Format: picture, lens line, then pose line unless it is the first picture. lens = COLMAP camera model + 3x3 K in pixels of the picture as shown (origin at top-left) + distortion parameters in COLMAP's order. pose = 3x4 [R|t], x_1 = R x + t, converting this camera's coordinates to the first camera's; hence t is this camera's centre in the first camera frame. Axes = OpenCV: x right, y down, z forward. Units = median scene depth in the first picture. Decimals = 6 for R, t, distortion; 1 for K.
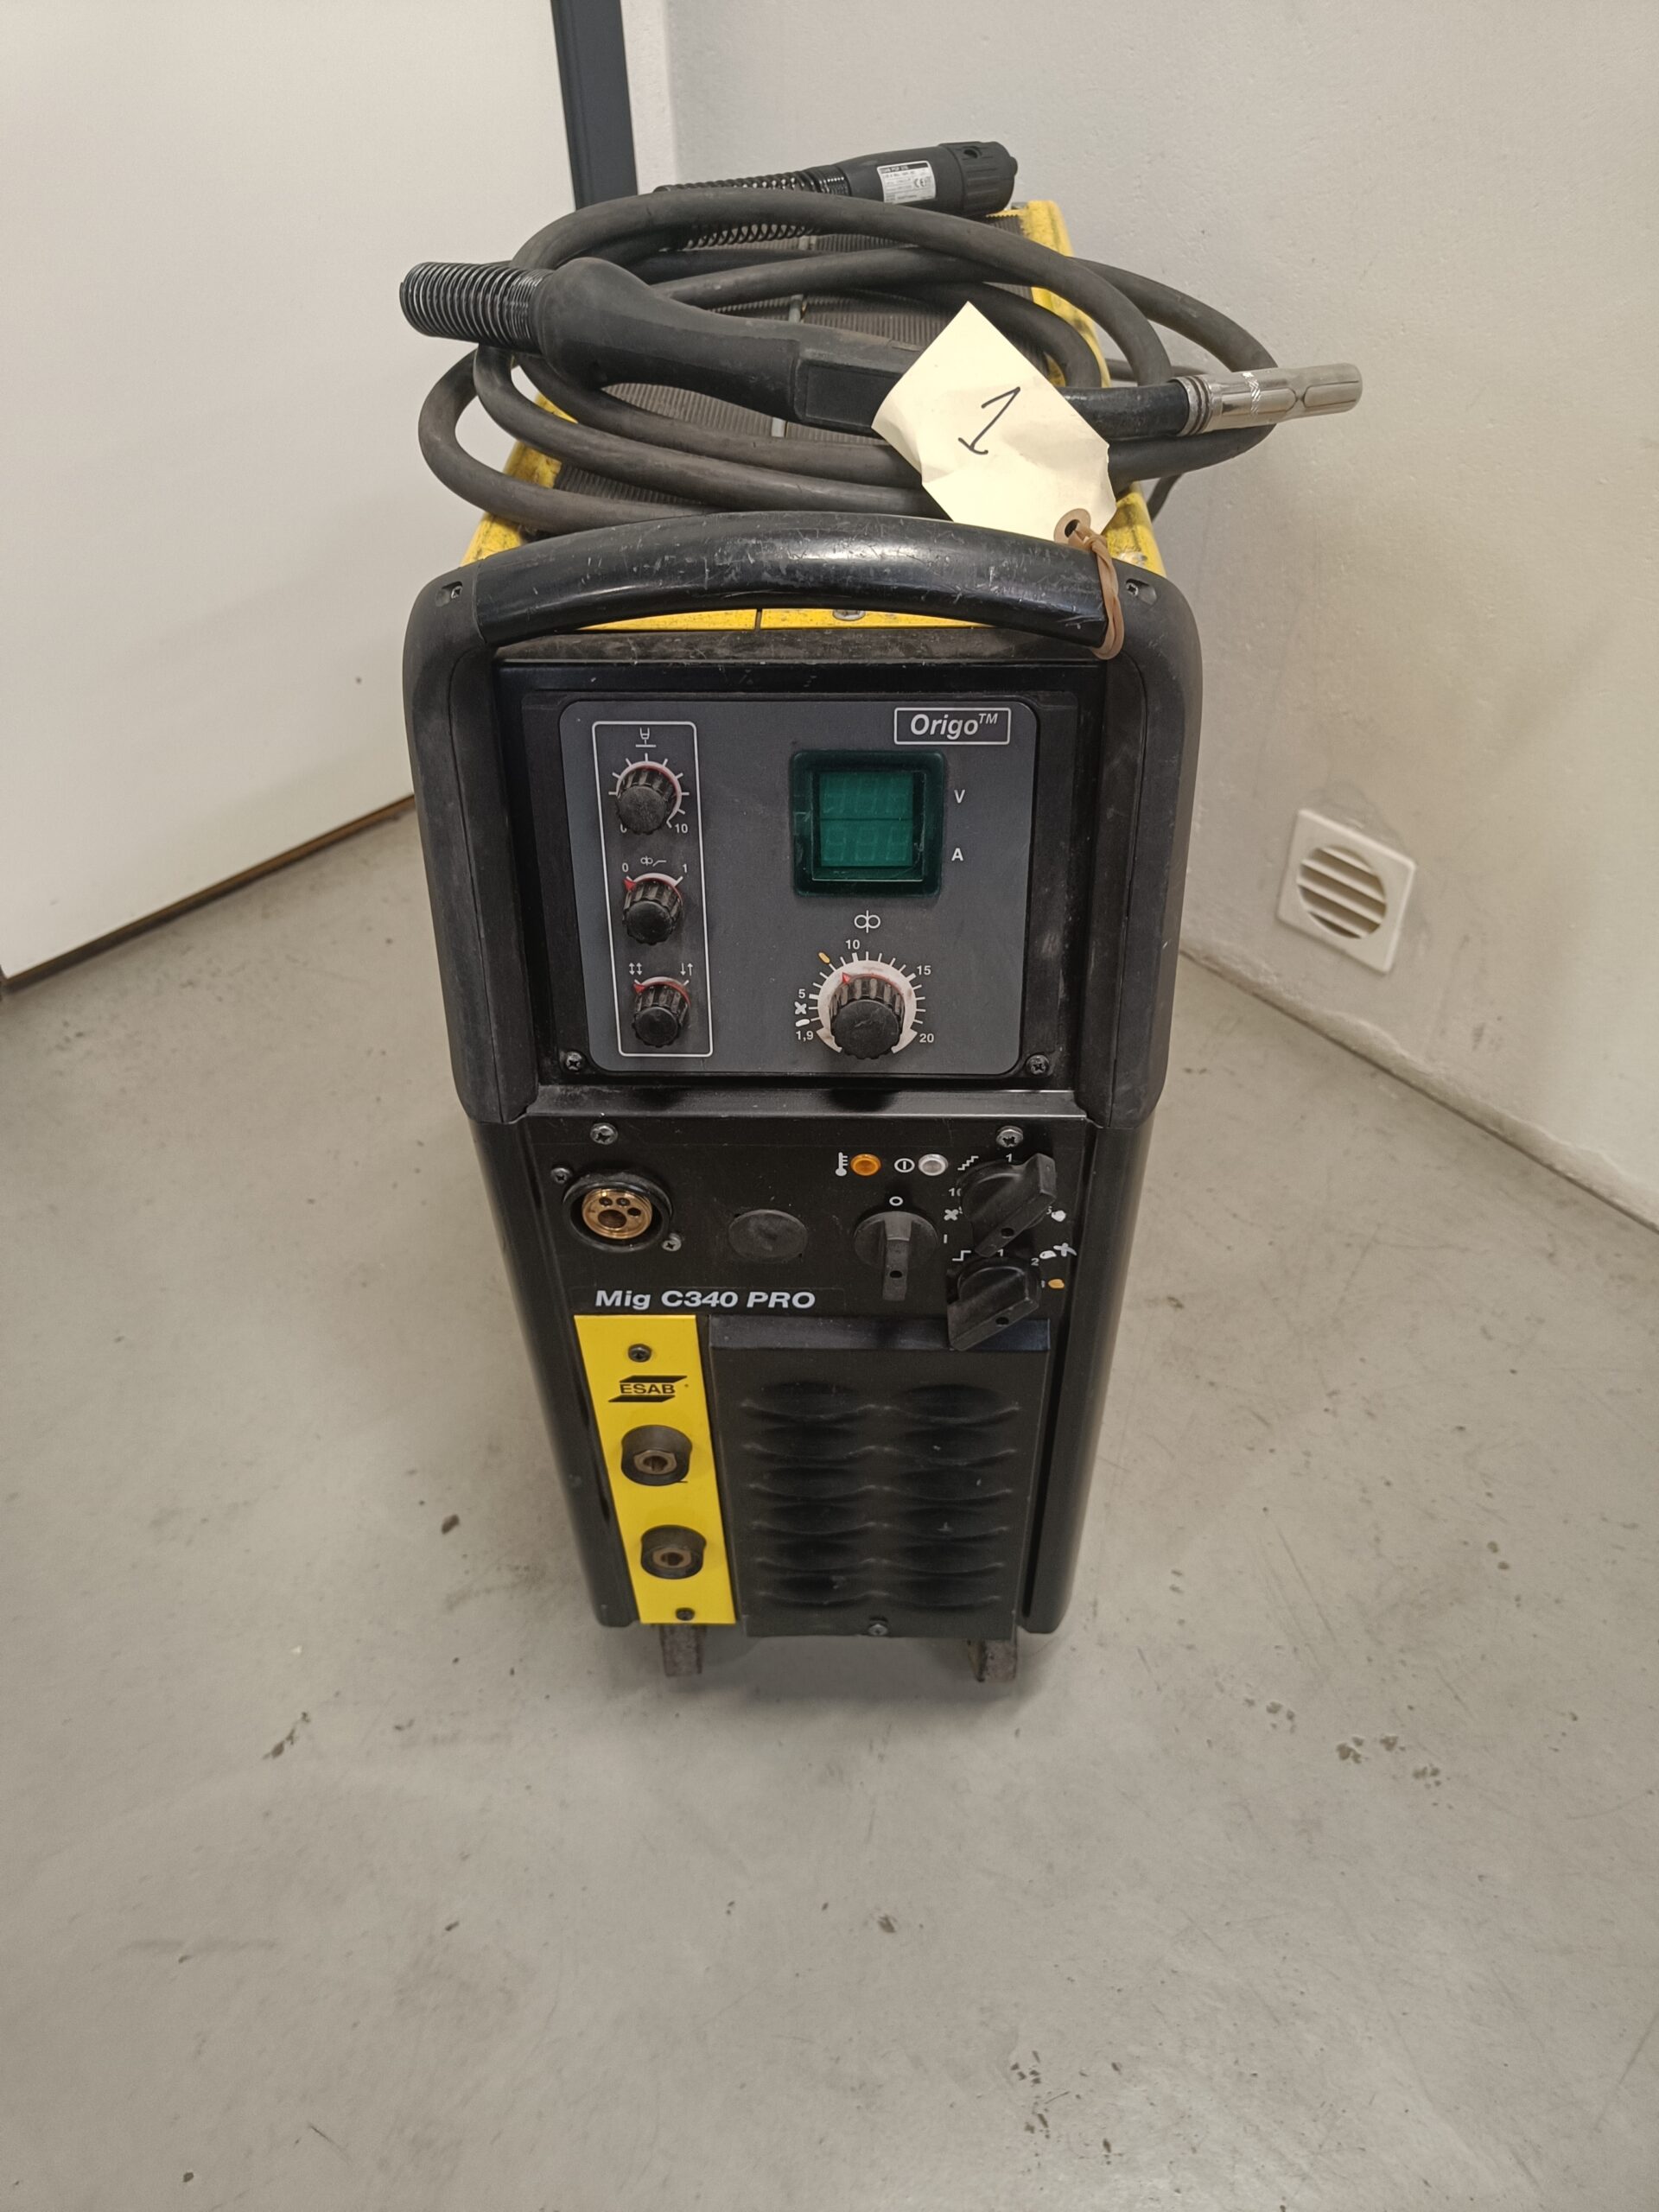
lens RADIAL K [[1533.0, 0, 842.3], [0, 1533.0, 1090.5], [0, 0, 1]] dist [-0.001436, 0.008274]
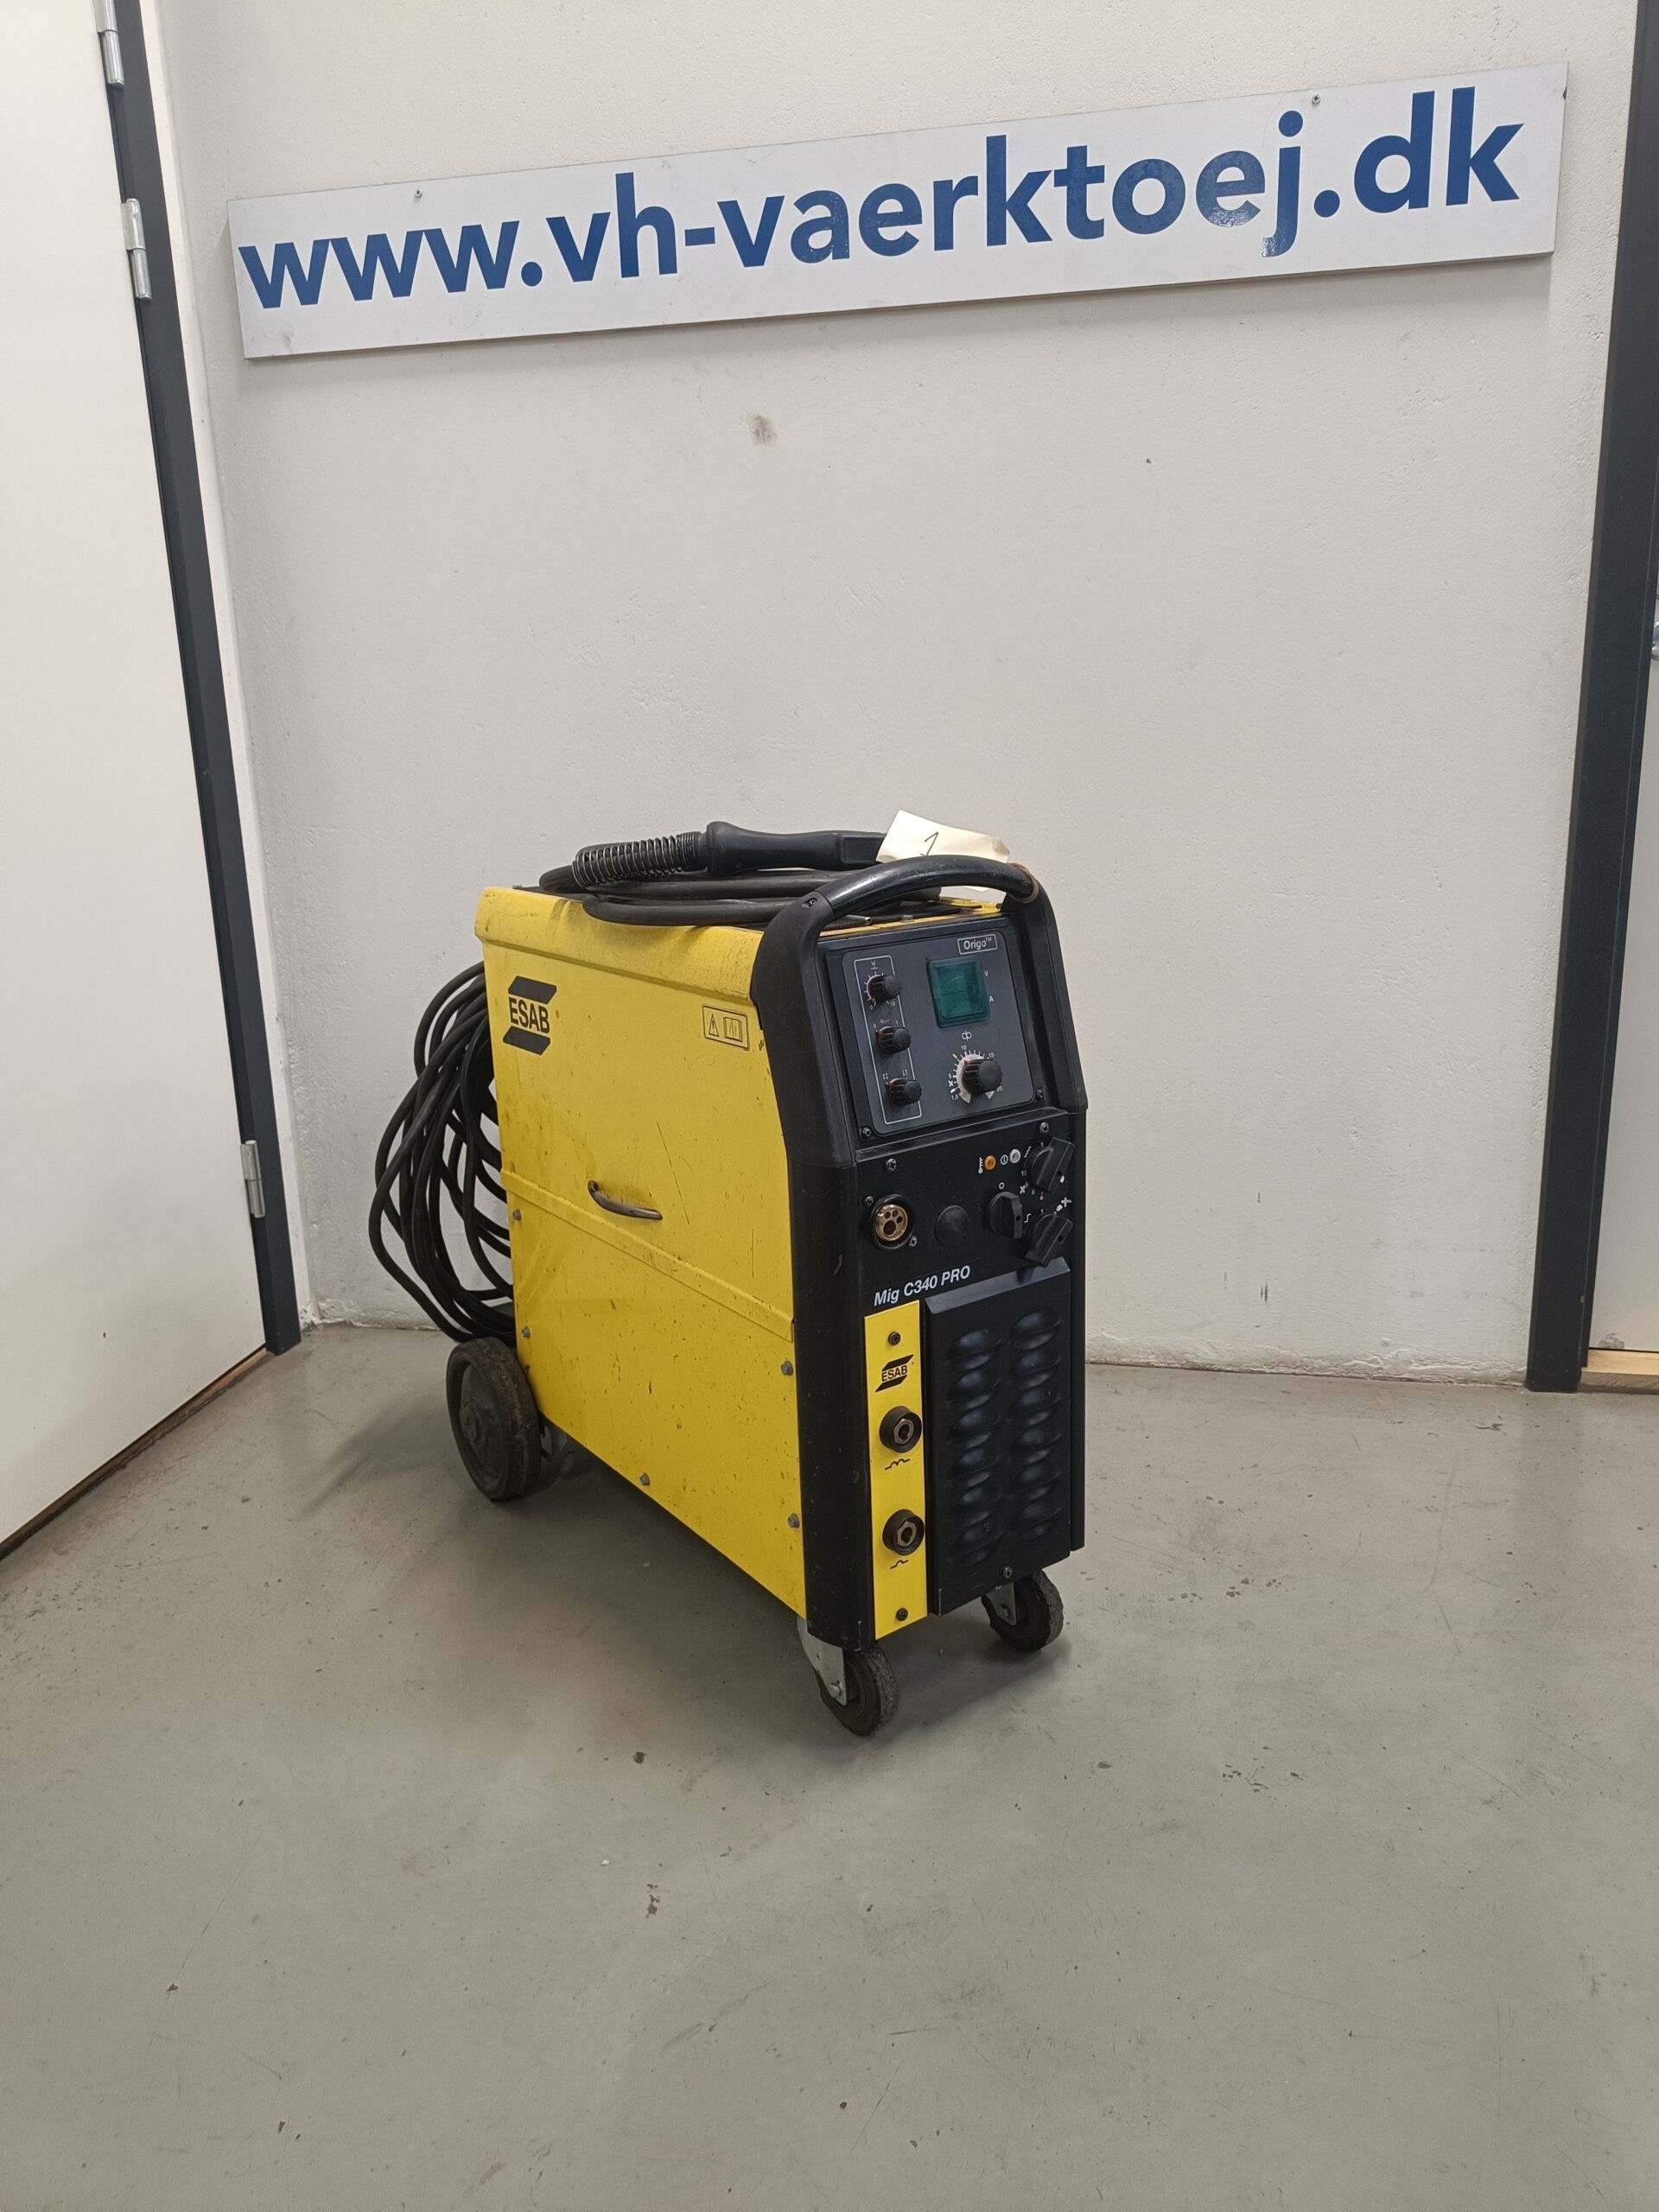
lens RADIAL K [[1533.0, 0, 857.4], [0, 1533.0, 1089.6], [0, 0, 1]] dist [-0.001436, 0.008274]
pose [[0.790669, -0.151610, 0.593175, -1.160247], [0.436333, 0.819180, -0.372233, 0.572737], [-0.429483, 0.553135, 0.713853, -0.374590]]
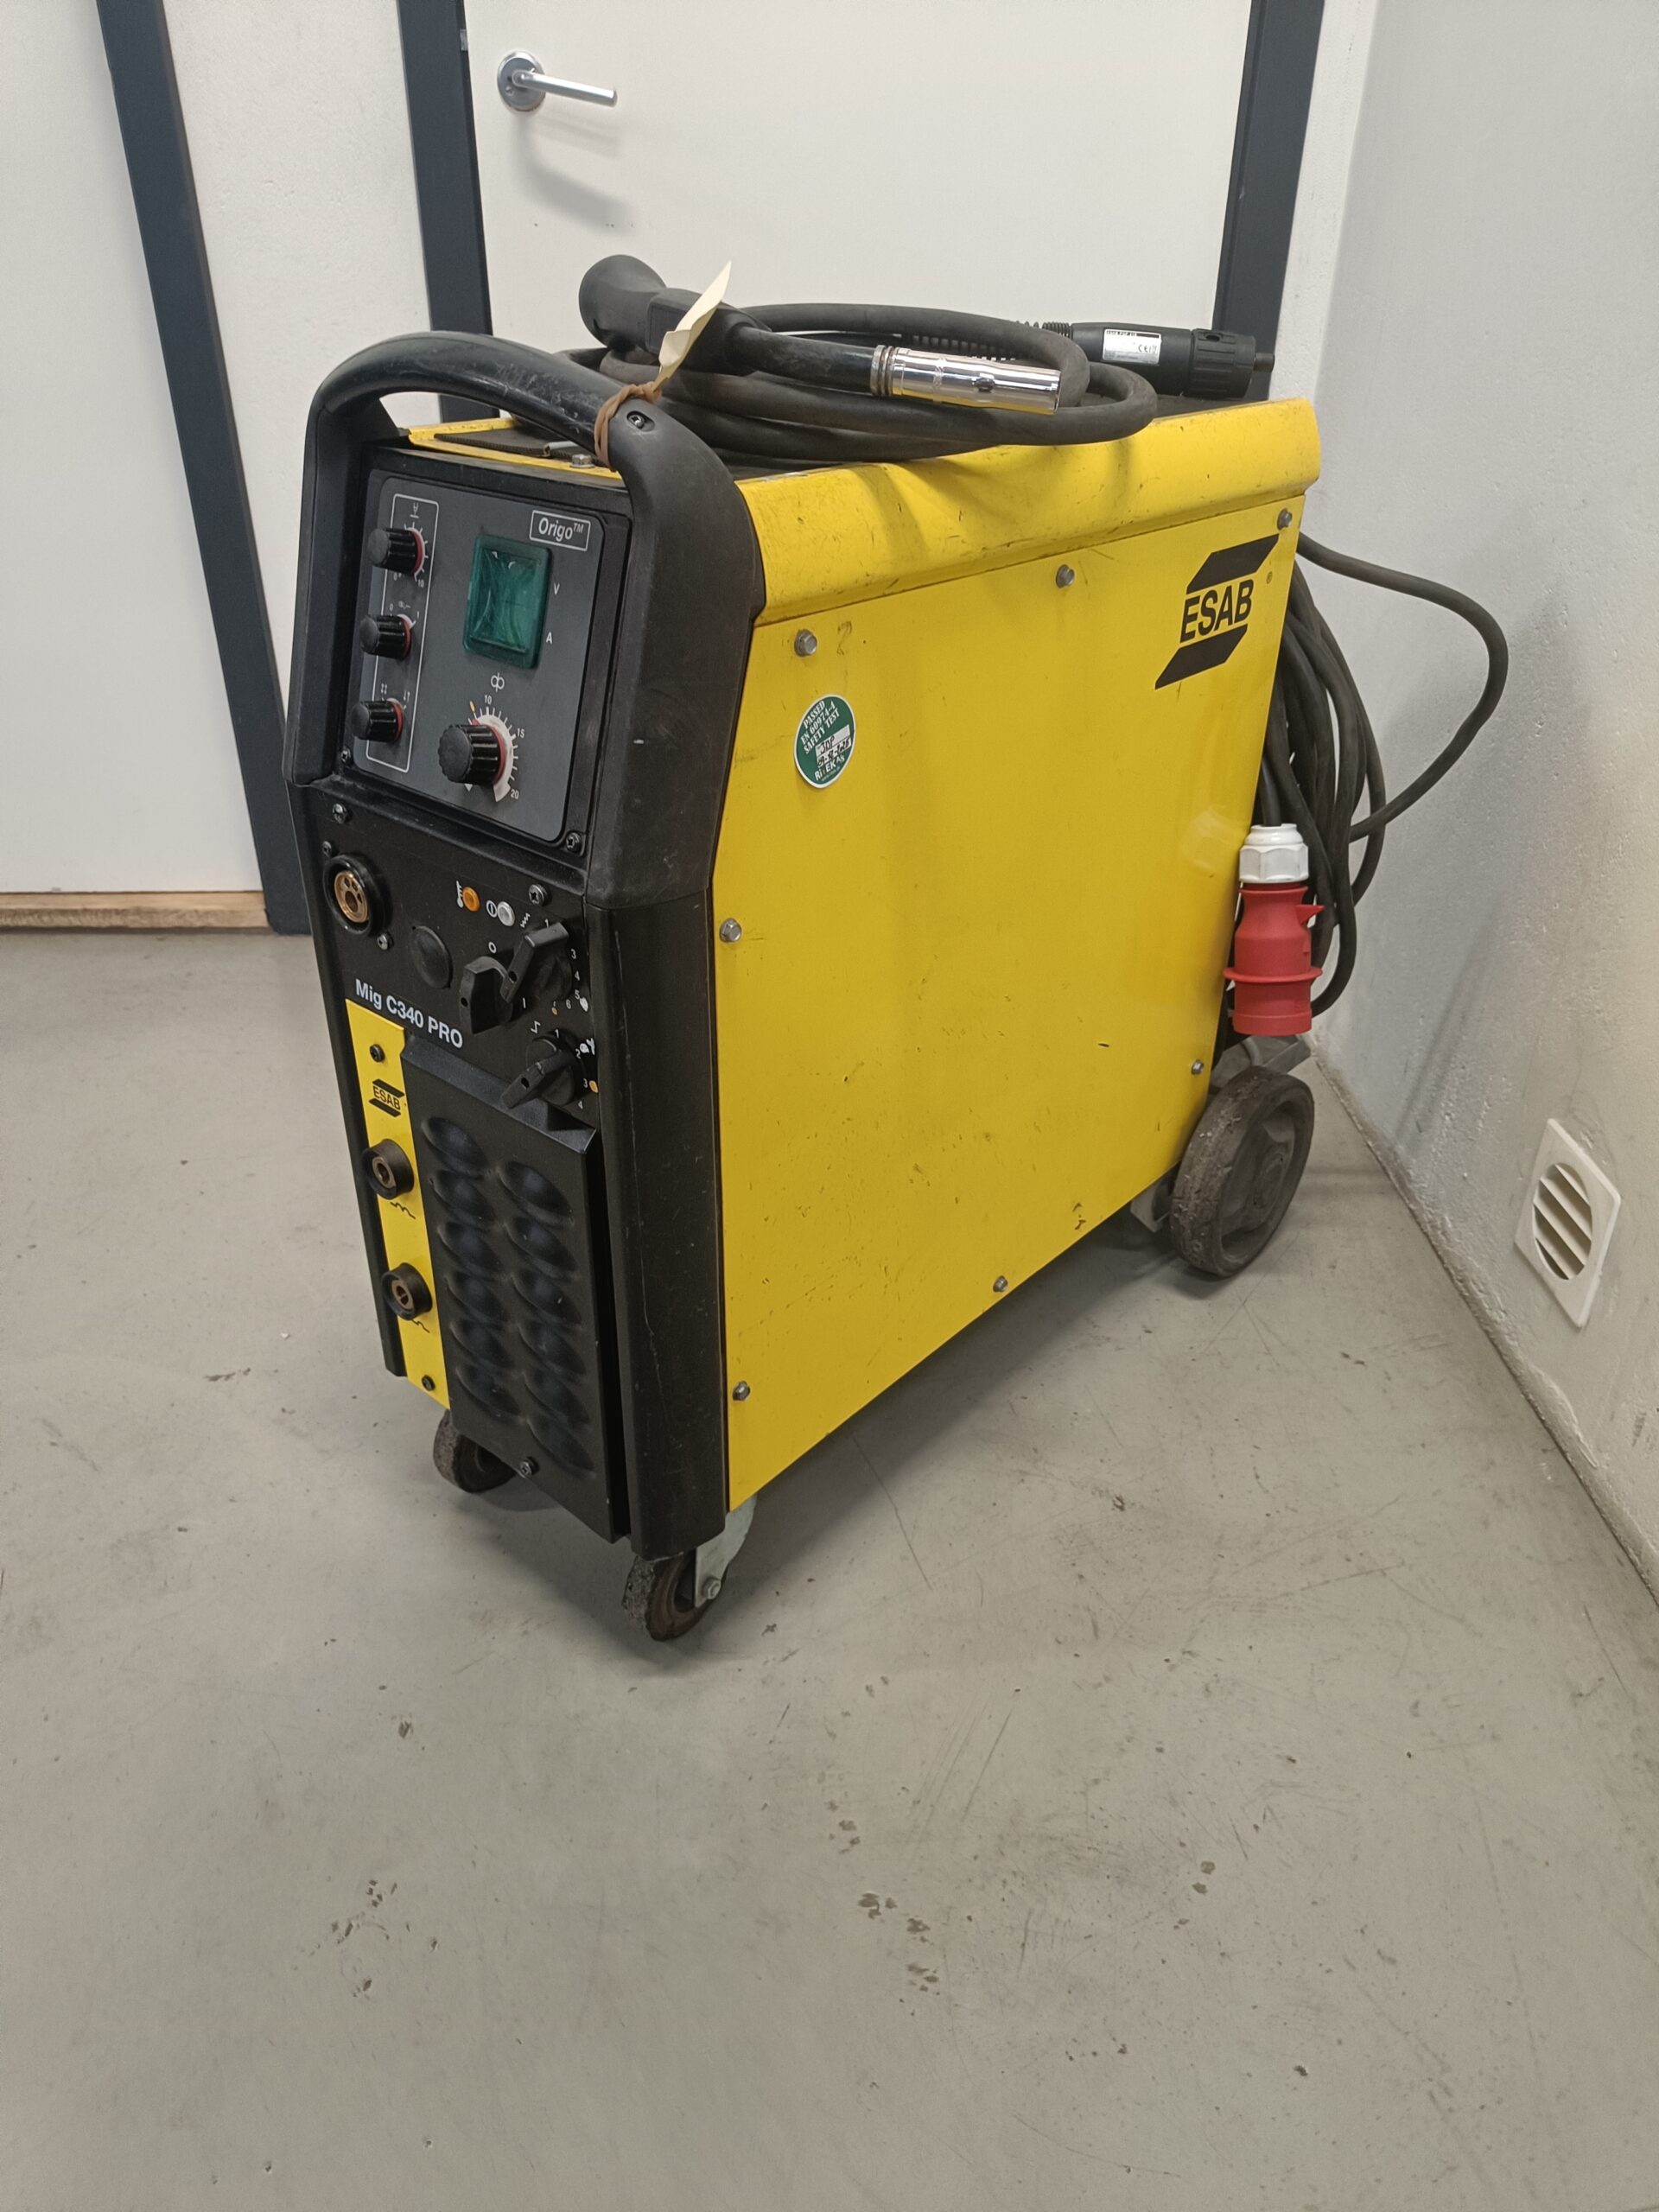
lens RADIAL K [[1533.0, 0, 850.9], [0, 1533.0, 1110.4], [0, 0, 1]] dist [-0.001436, 0.008274]
pose [[0.772329, 0.347666, -0.531636, 0.852159], [-0.460324, 0.883048, -0.091258, 0.150709], [0.437733, 0.315206, 0.842042, 0.135545]]
